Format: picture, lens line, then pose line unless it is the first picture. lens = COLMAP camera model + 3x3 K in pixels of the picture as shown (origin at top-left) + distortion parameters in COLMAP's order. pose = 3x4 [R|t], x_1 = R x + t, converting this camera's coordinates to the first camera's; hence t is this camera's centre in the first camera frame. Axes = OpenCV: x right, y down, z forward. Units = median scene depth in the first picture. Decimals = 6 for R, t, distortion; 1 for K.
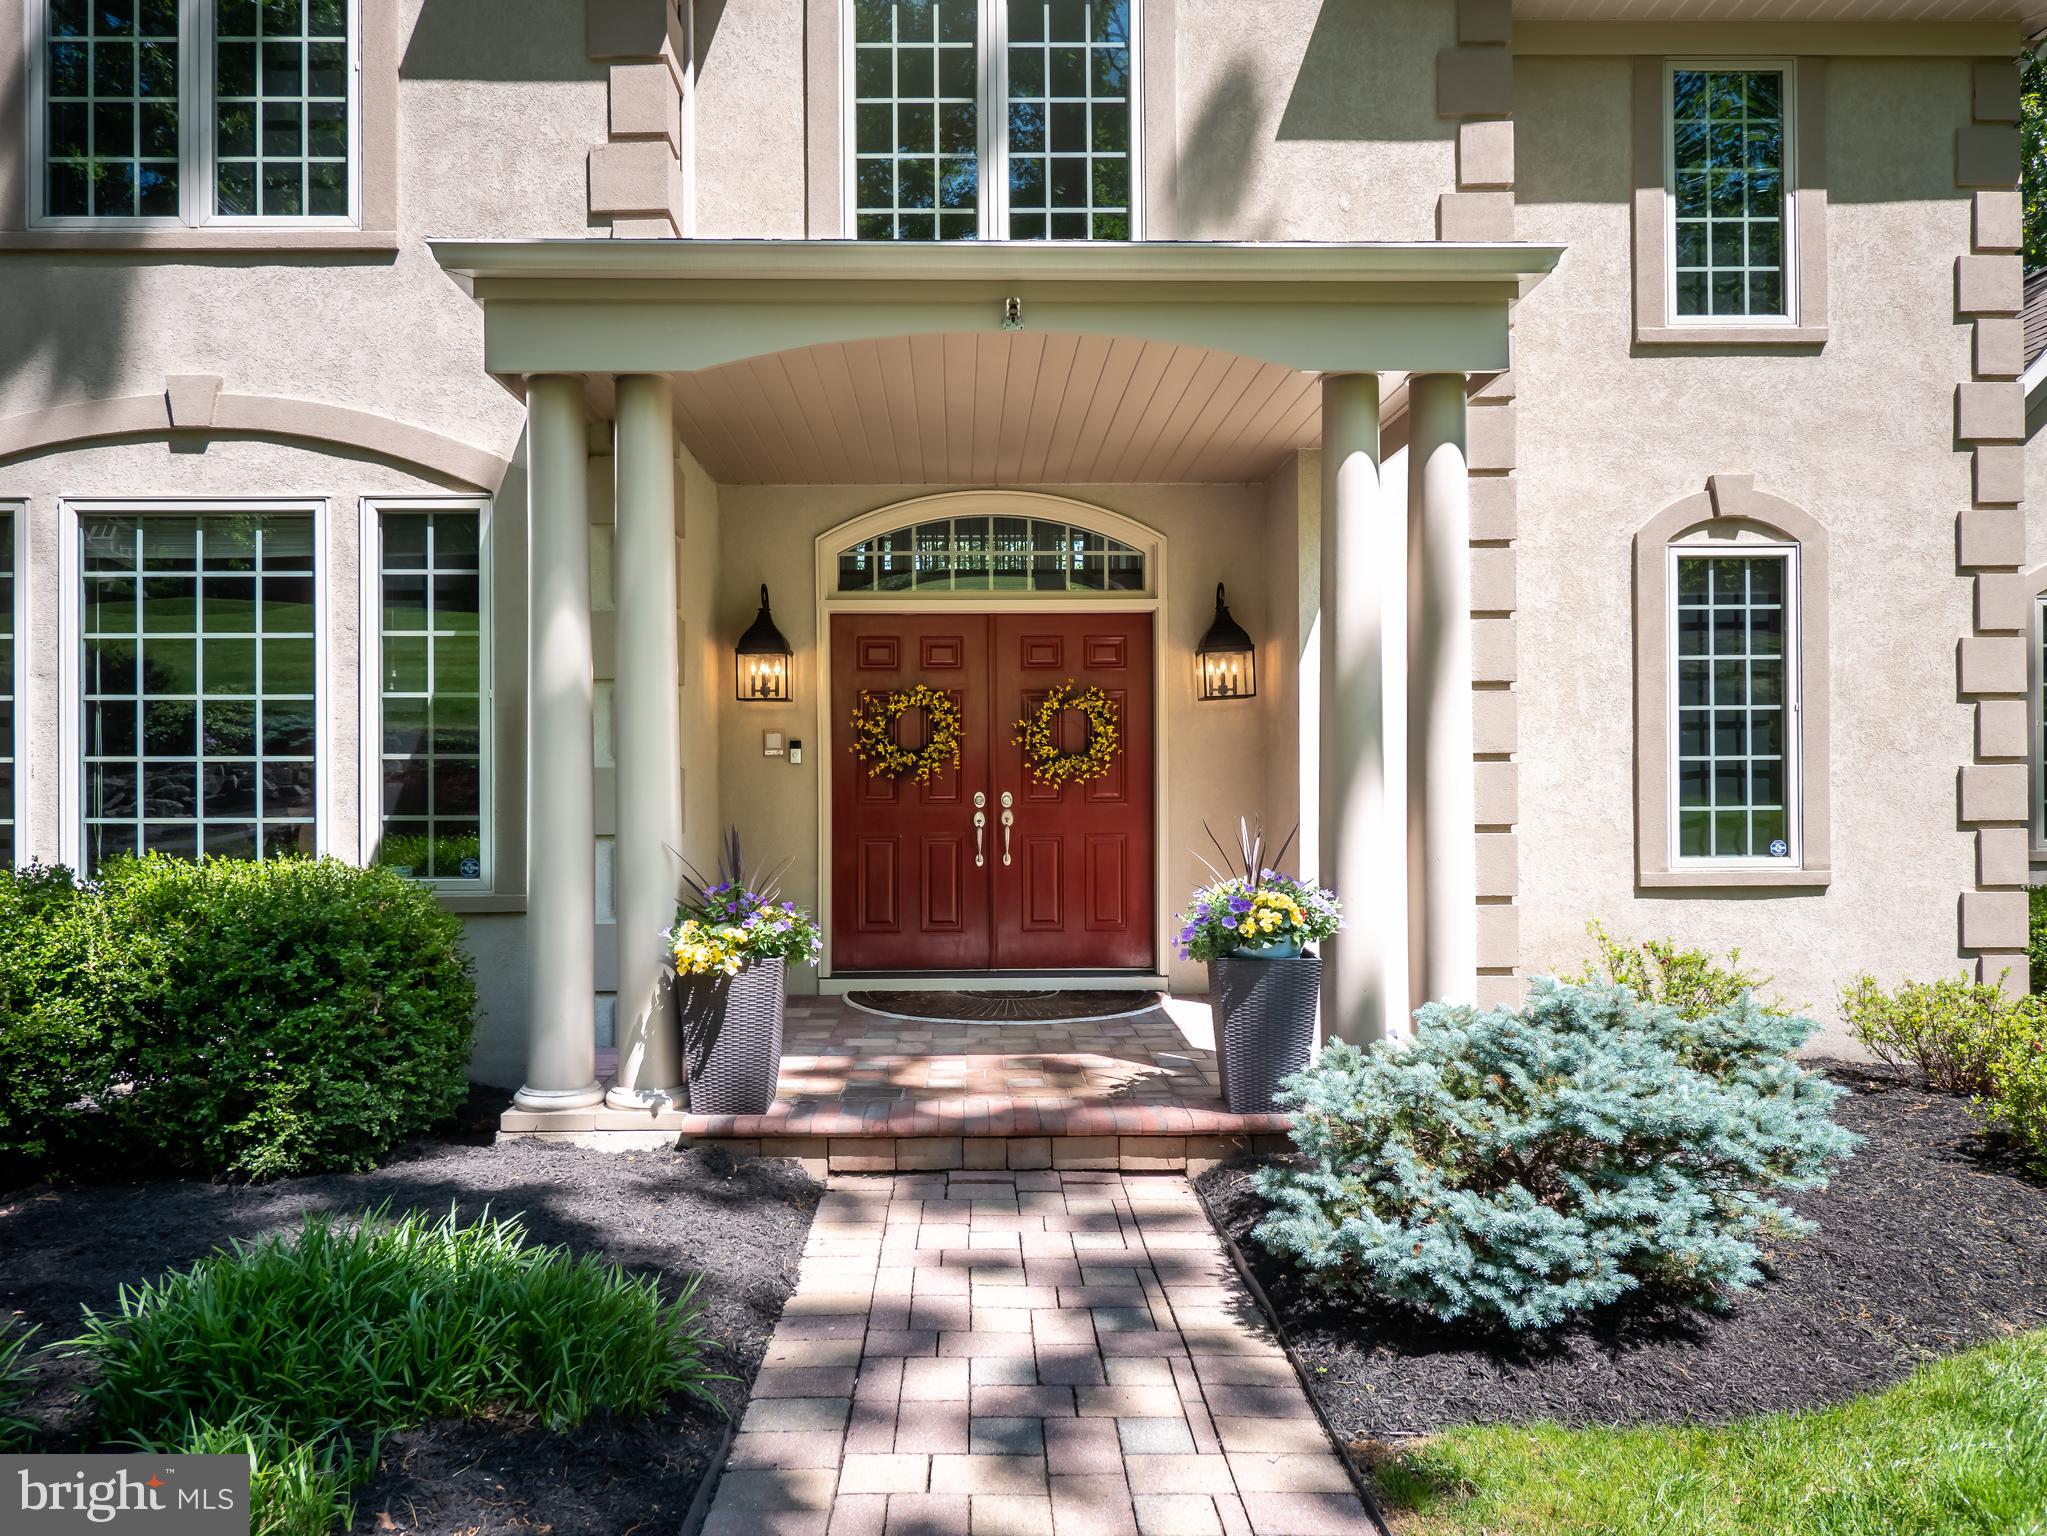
lens RADIAL K [[1385.2, 0, 1023.5], [0, 1385.2, 768.0], [0, 0, 1]] dist [0.001291, -0.000254]
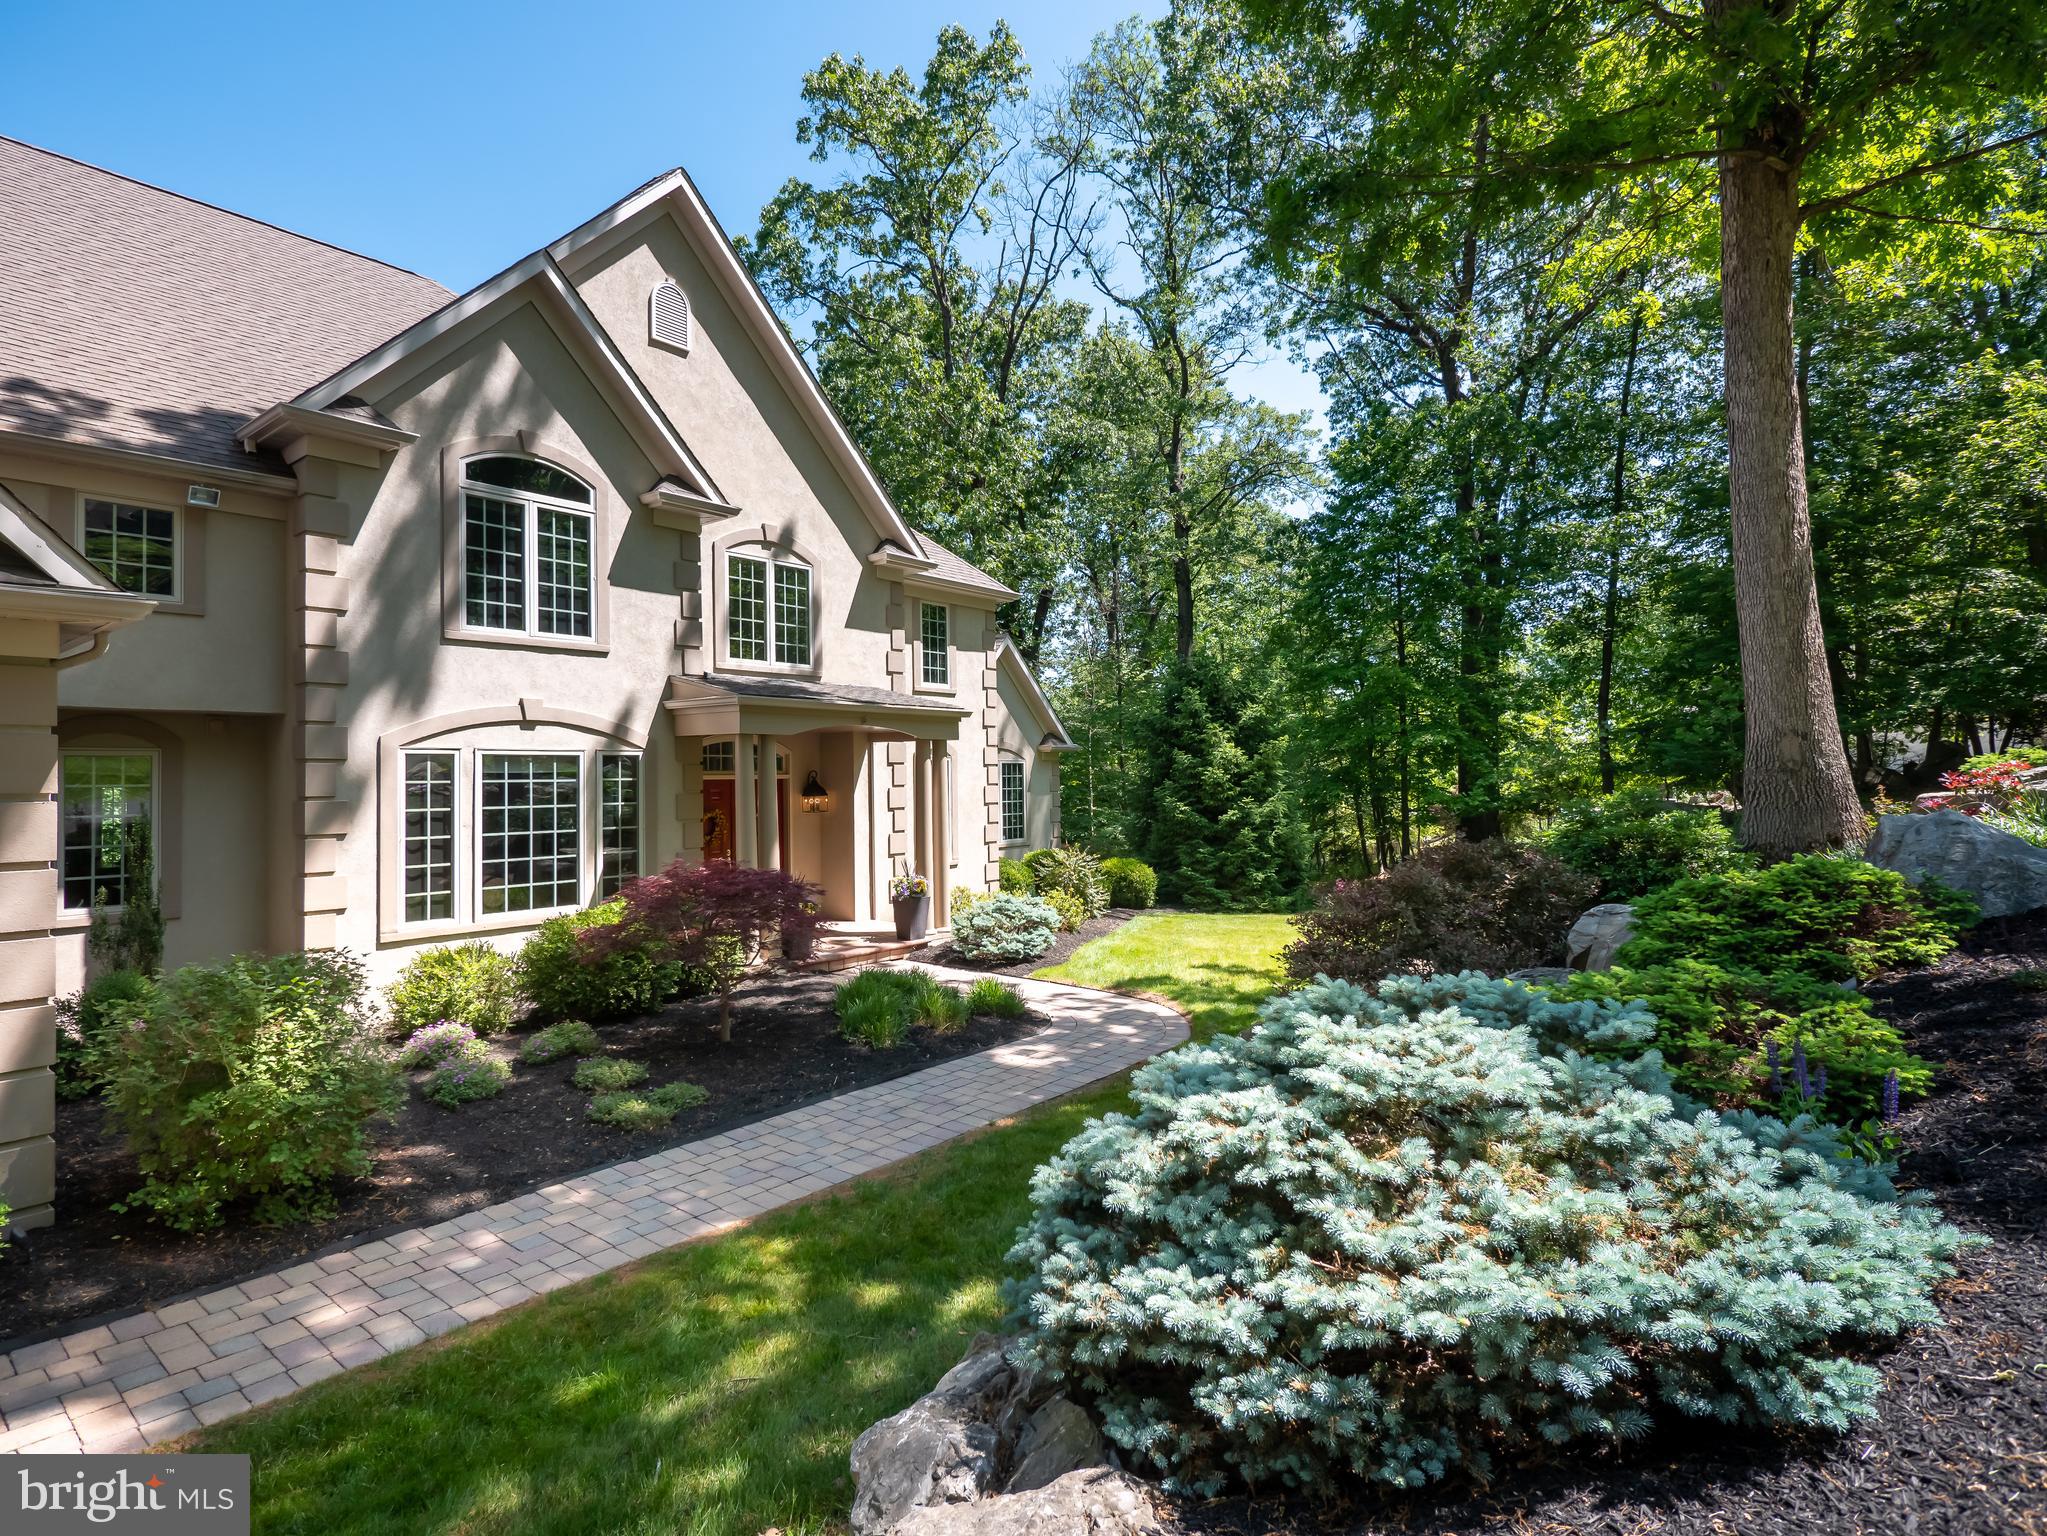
lens RADIAL K [[1076.3, 0, 1023.5], [0, 1076.3, 768.0], [0, 0, 1]] dist [0.000058, -0.000002]
pose [[0.632964, 0.002610, 0.774177, -1.489143], [-0.003382, 0.999994, -0.000606, -0.163821], [-0.774174, -0.002235, 0.632969, -0.825182]]
